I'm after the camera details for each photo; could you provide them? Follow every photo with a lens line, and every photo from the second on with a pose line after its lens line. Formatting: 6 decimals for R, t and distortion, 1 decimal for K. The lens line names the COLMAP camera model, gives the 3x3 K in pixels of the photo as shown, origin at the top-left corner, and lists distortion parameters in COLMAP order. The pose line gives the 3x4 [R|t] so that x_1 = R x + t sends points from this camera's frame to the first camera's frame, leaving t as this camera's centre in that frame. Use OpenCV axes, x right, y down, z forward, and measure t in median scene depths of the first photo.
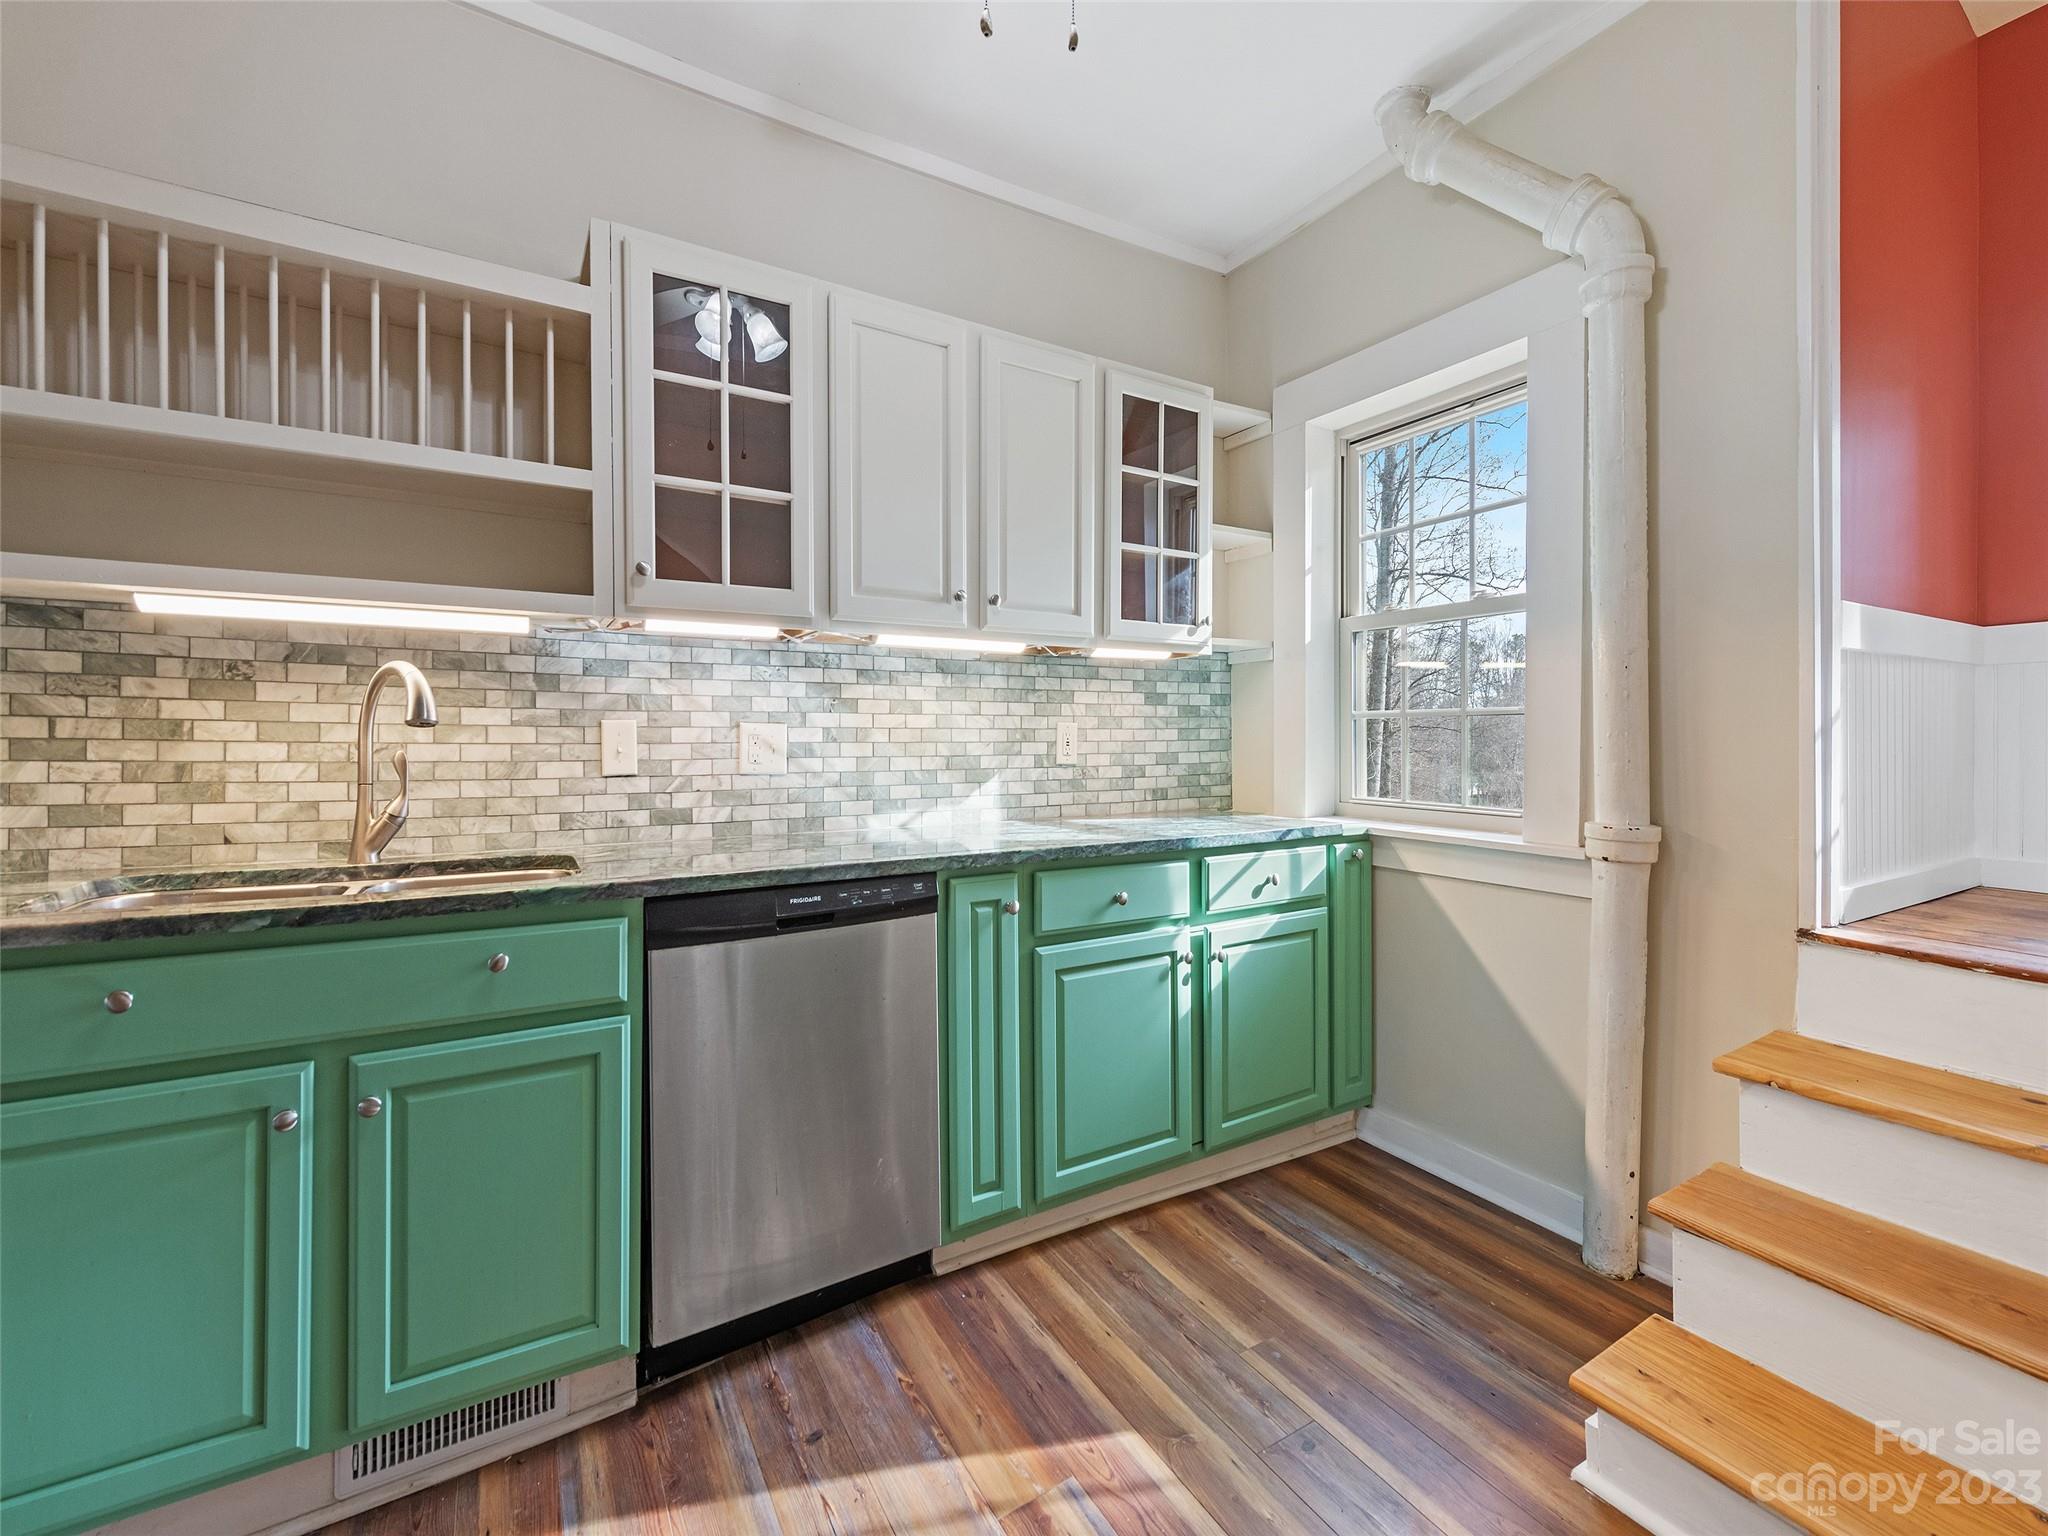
lens RADIAL K [[846.2, 0, 1026.8], [0, 846.2, 748.2], [0, 0, 1]] dist [0.006518, 0.000068]
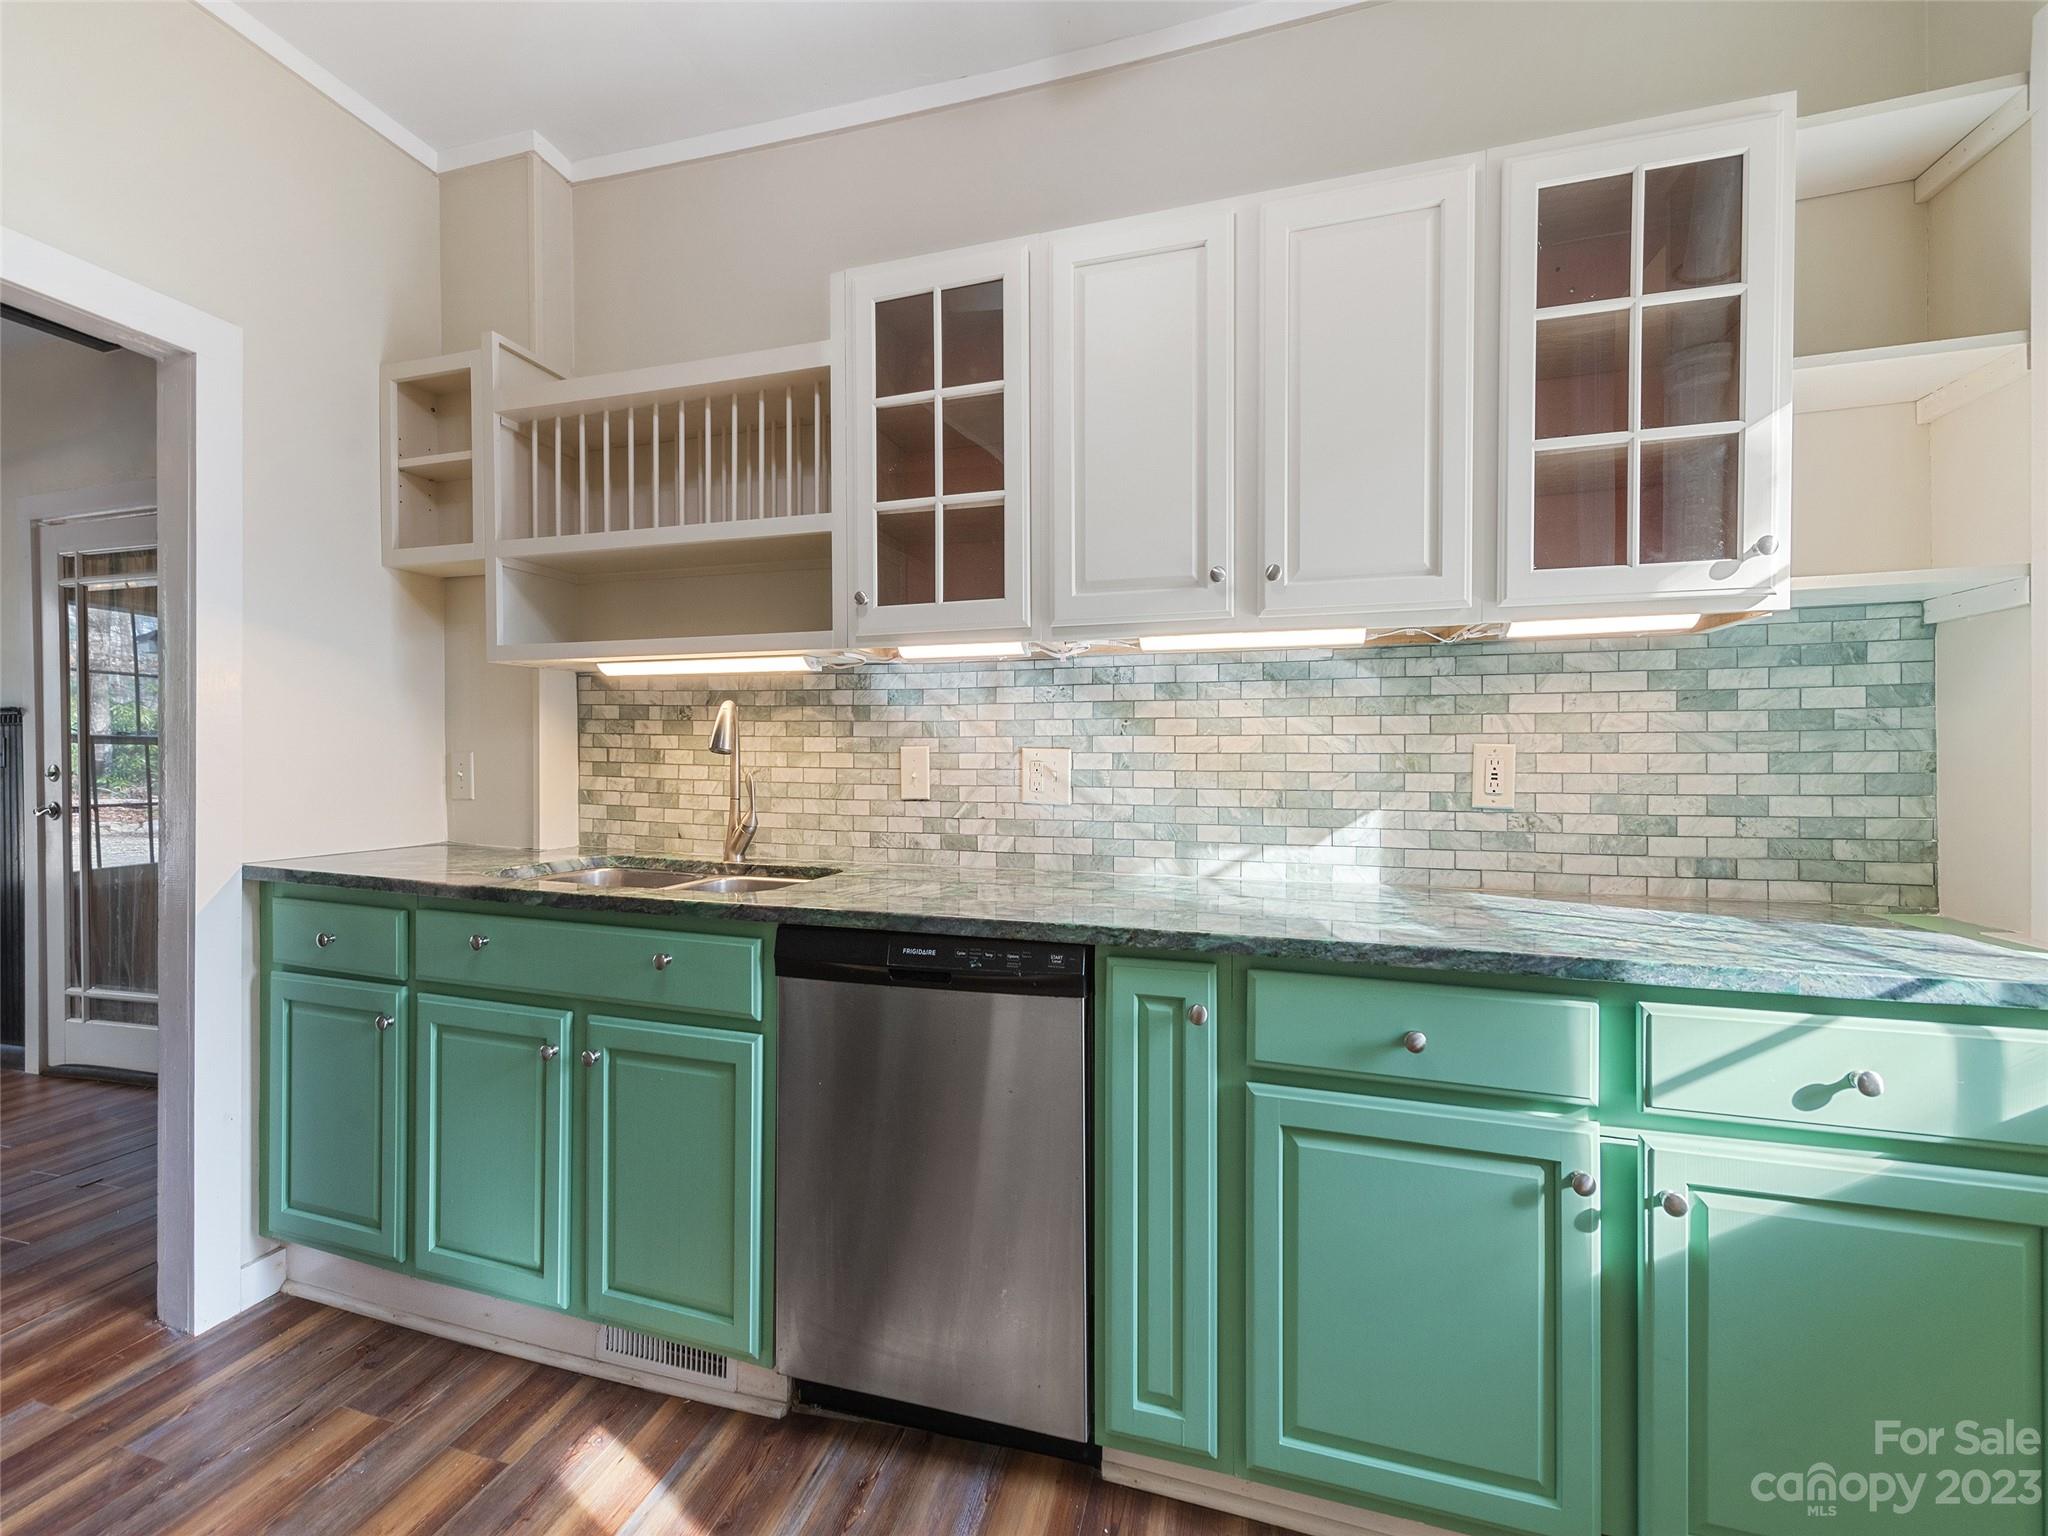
lens RADIAL K [[821.3, 0, 1017.4], [0, 821.3, 765.8], [0, 0, 1]] dist [0.007606, -0.001094]
pose [[0.682491, 0.010056, -0.730825, 0.347739], [-0.013606, 0.999907, 0.001053, -0.012281], [0.730768, 0.009225, 0.682564, 0.406293]]
